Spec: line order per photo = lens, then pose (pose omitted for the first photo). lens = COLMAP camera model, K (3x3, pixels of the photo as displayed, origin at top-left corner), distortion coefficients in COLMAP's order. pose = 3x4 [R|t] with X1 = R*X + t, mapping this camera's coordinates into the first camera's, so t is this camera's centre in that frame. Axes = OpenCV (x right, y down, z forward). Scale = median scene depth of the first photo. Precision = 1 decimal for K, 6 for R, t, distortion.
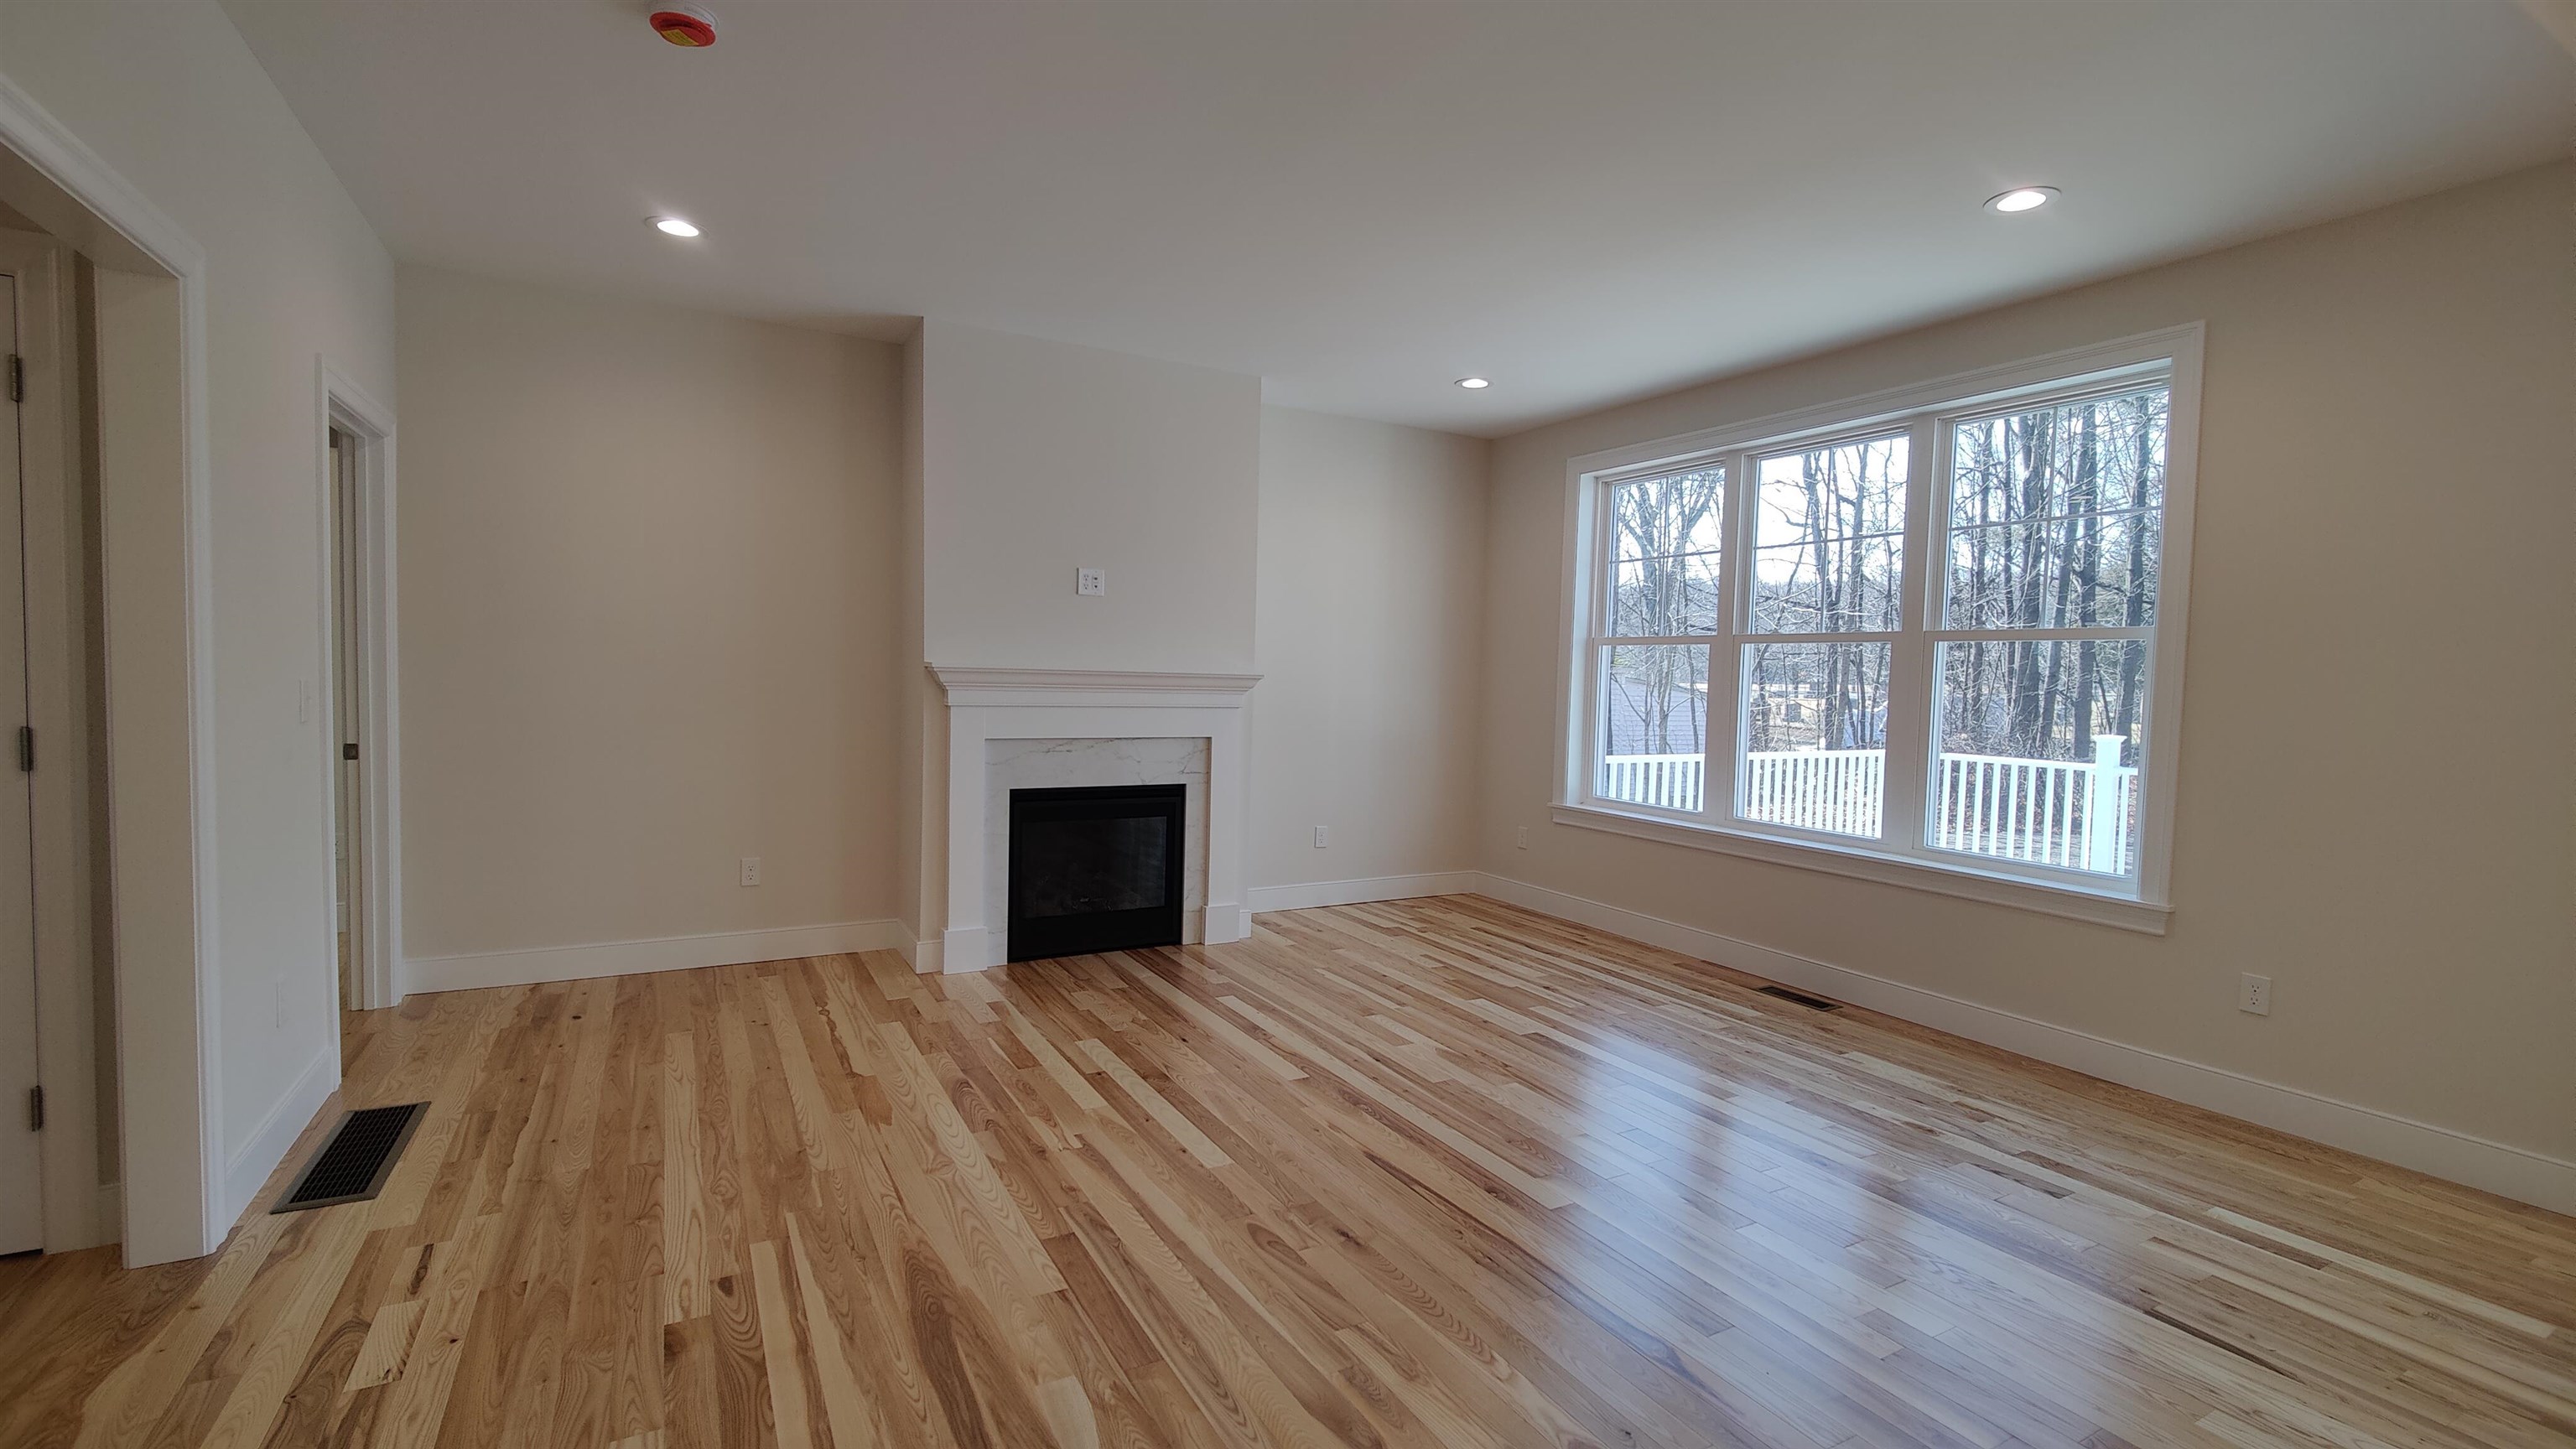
lens RADIAL K [[1112.2, 0, 1292.9], [0, 1112.2, 725.4], [0, 0, 1]] dist [0.026394, -0.020714]
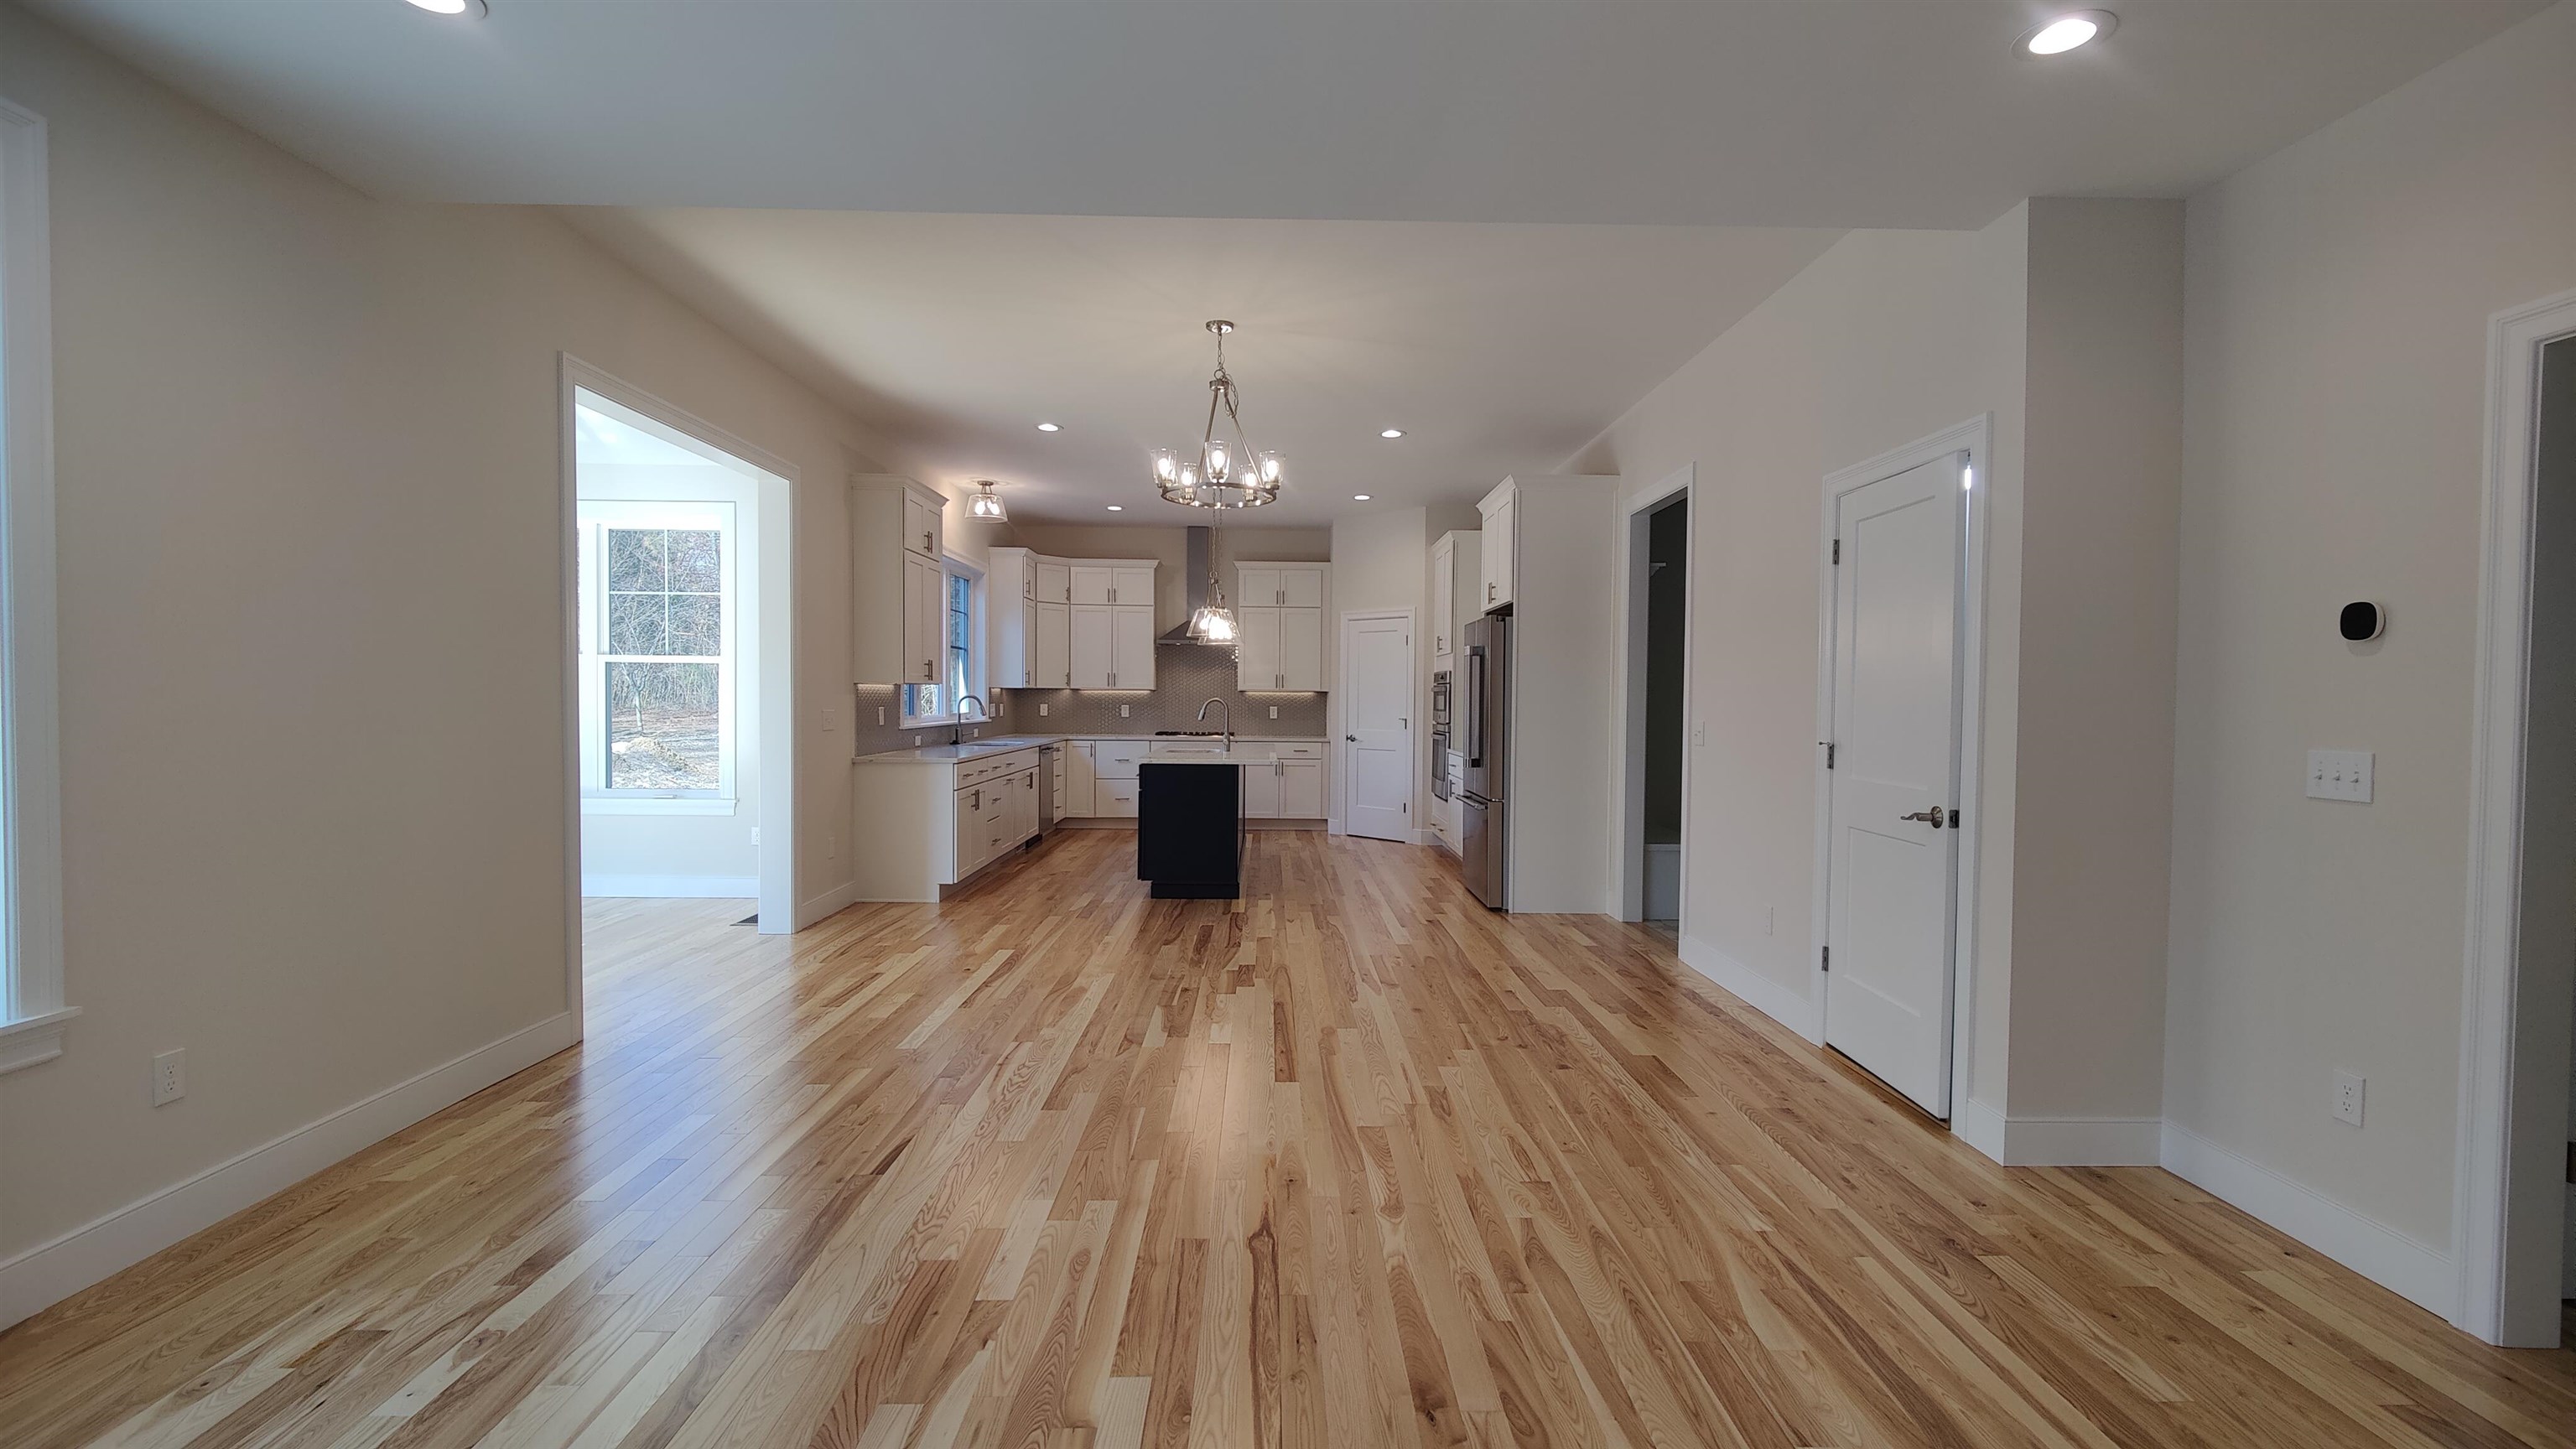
lens RADIAL K [[1112.2, 0, 1292.9], [0, 1112.2, 725.4], [0, 0, 1]] dist [0.026394, -0.020714]
pose [[-0.881959, -0.046474, 0.469029, -0.243871], [-0.010153, 0.996769, 0.079674, -0.101631], [-0.471217, 0.065507, -0.879581, 1.934486]]
